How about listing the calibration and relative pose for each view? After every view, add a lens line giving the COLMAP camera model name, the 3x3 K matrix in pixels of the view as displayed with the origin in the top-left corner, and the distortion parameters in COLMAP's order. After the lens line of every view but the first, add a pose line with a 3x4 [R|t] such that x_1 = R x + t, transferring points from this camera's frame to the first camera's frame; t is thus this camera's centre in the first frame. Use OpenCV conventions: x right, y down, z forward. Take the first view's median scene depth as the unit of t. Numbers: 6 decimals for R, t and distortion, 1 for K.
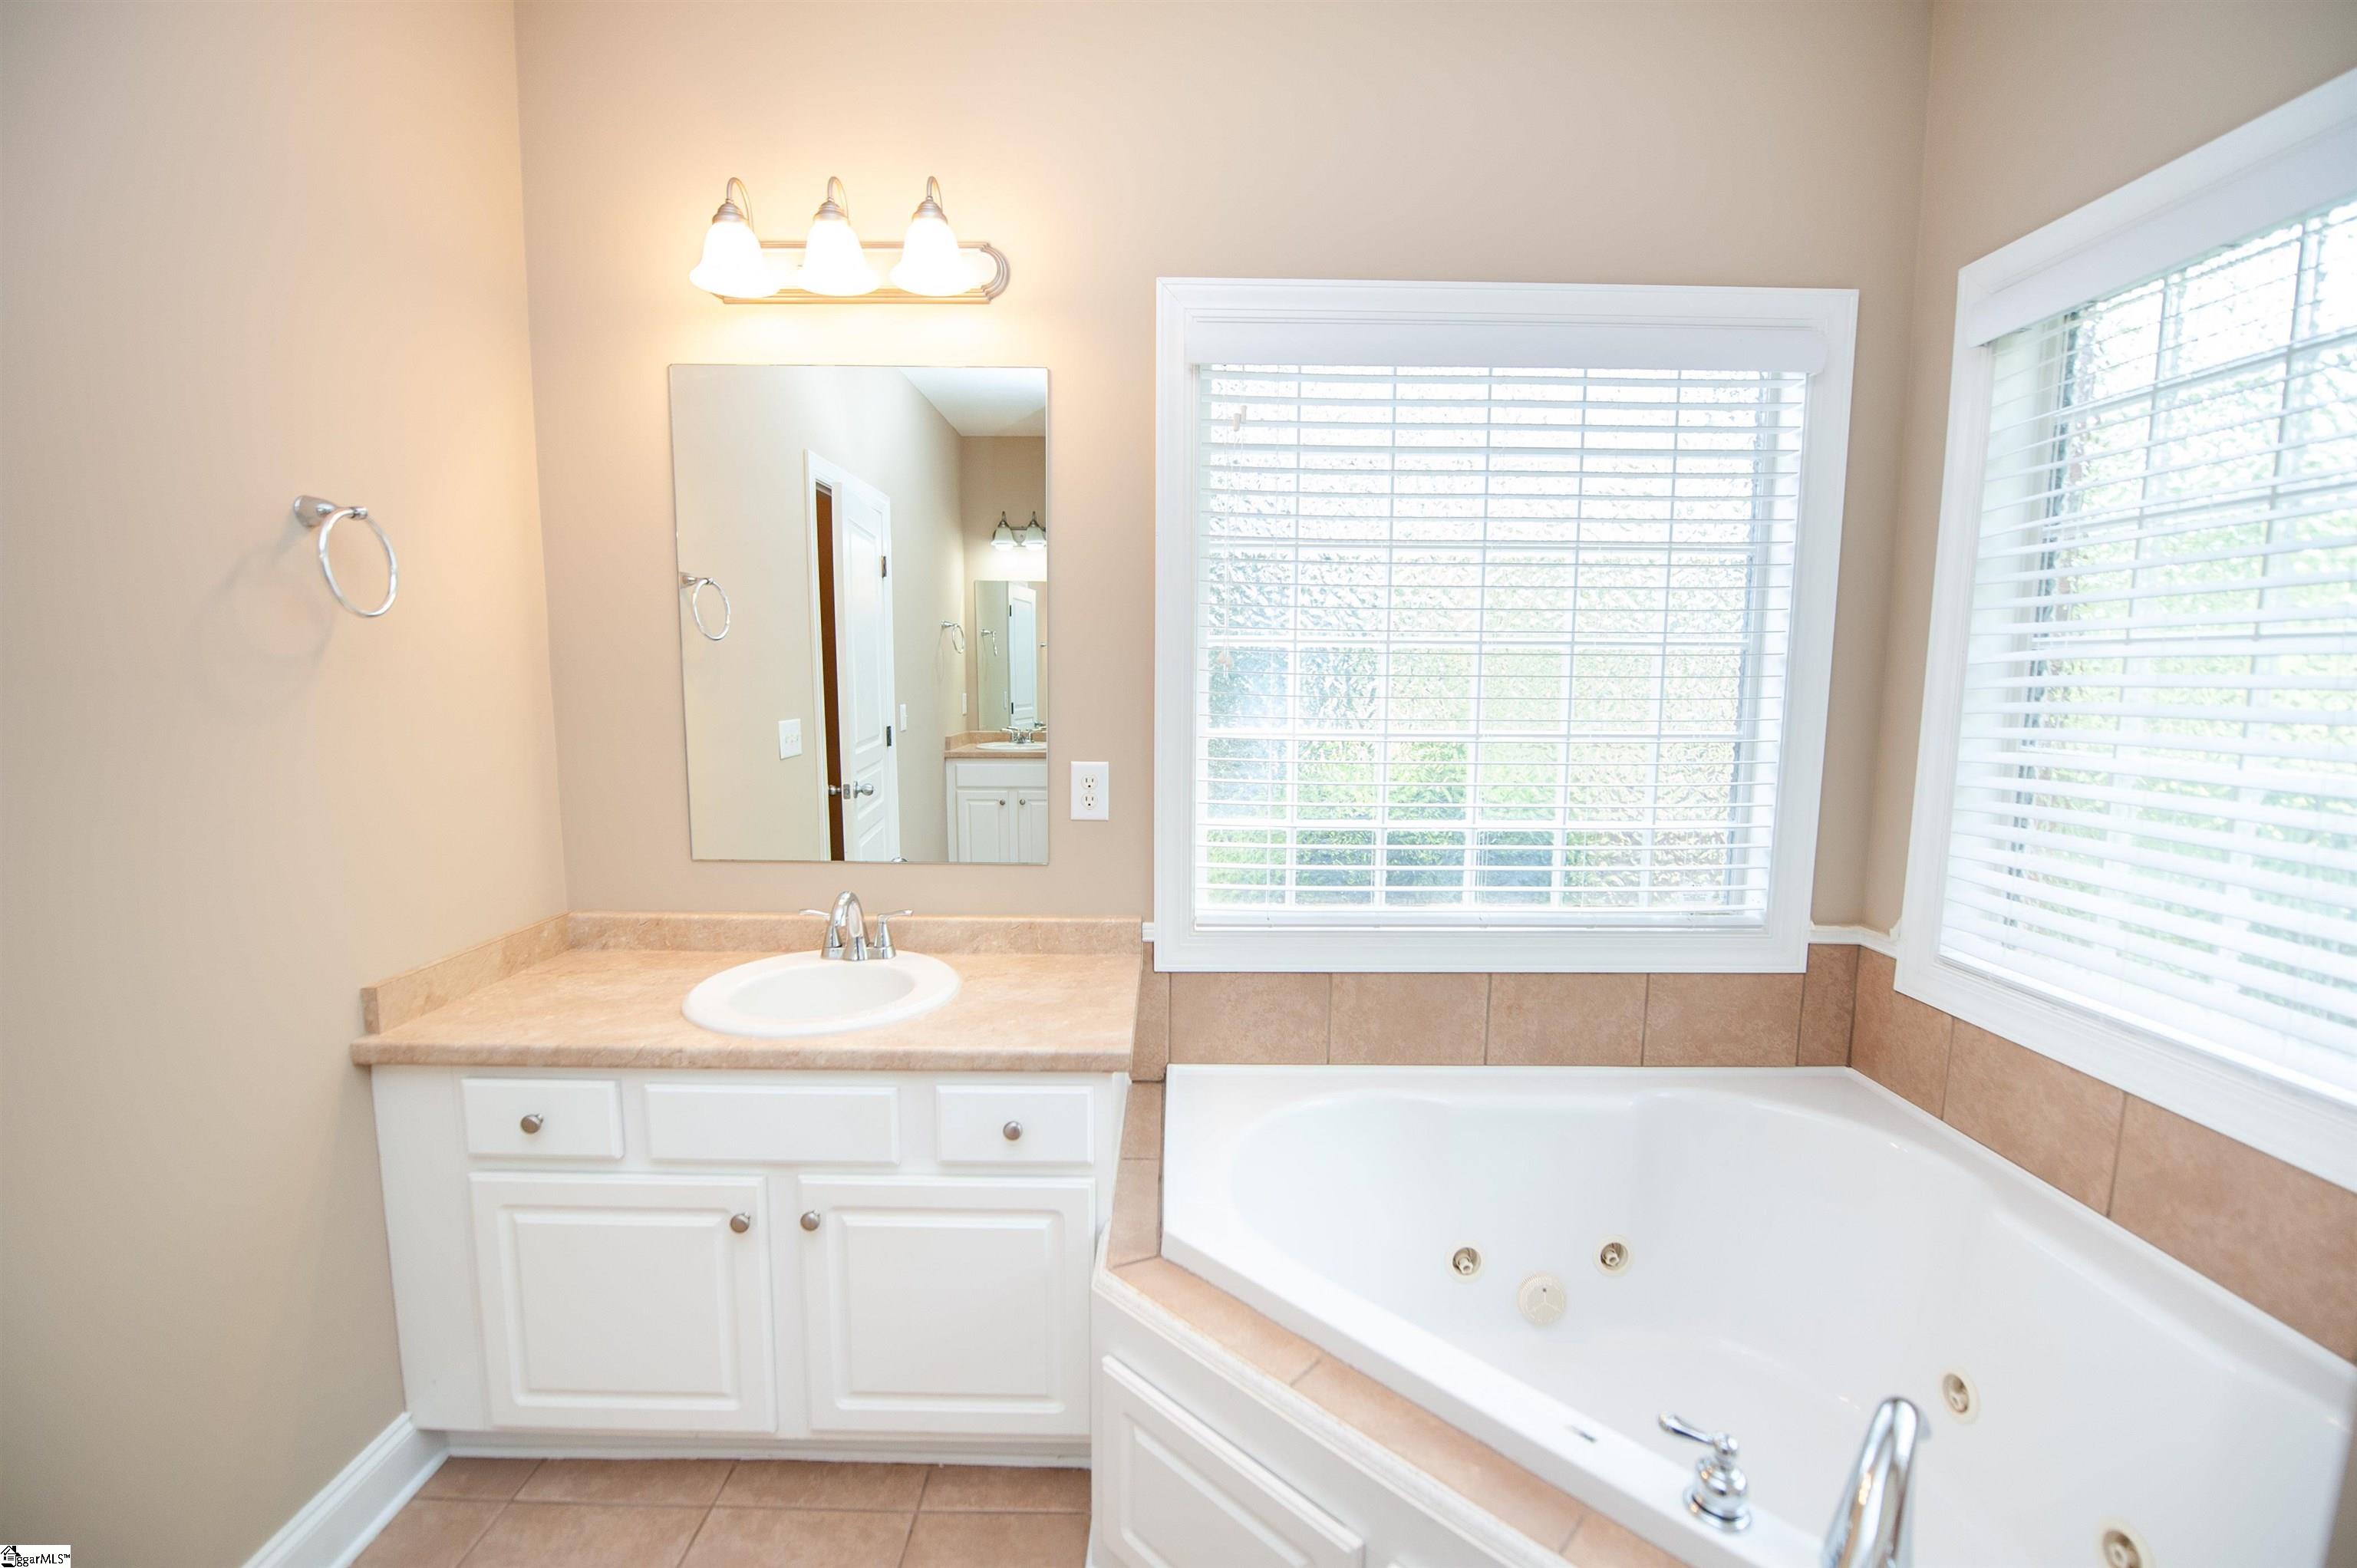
lens RADIAL K [[980.8, 0, 1178.5], [0, 980.8, 784.0], [0, 0, 1]] dist [-0.020414, 0.000098]
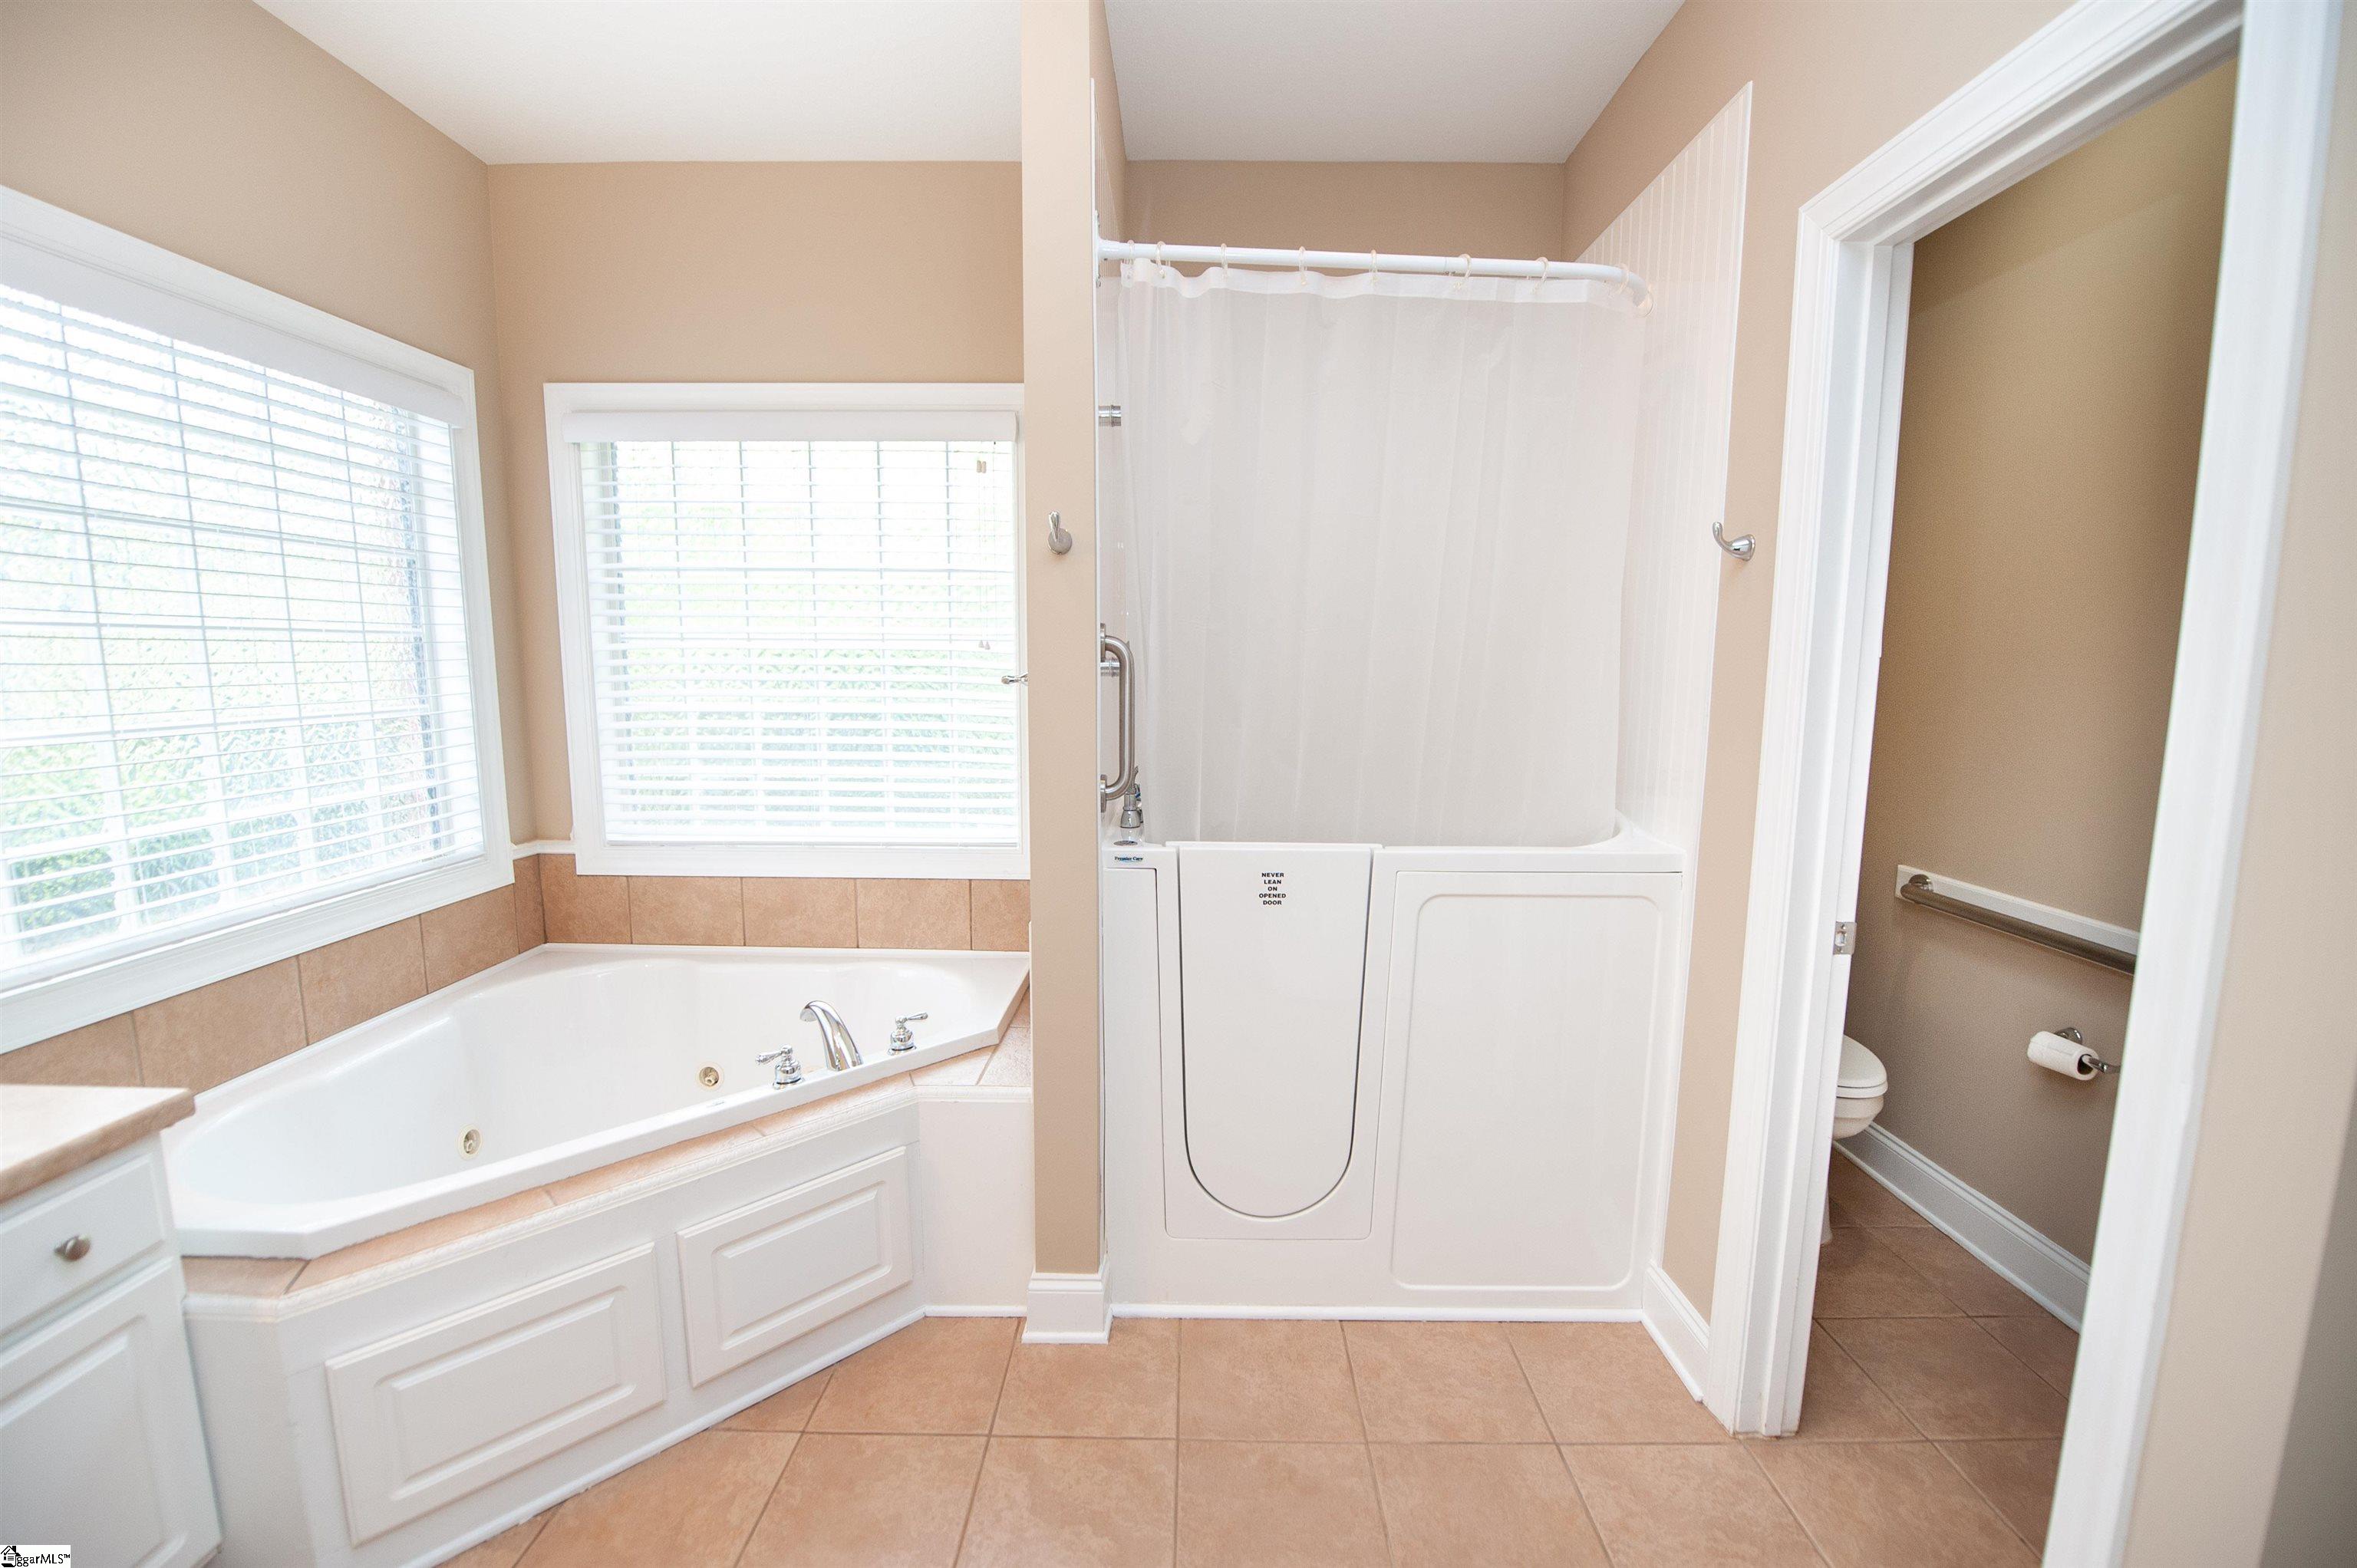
lens RADIAL K [[955.5, 0, 1188.6], [0, 955.5, 789.4], [0, 0, 1]] dist [-0.013419, -0.007857]
pose [[0.008211, -0.138495, 0.990329, -0.616163], [0.110566, 0.984416, 0.136751, -0.006666], [-0.993835, 0.108374, 0.023396, 0.039069]]
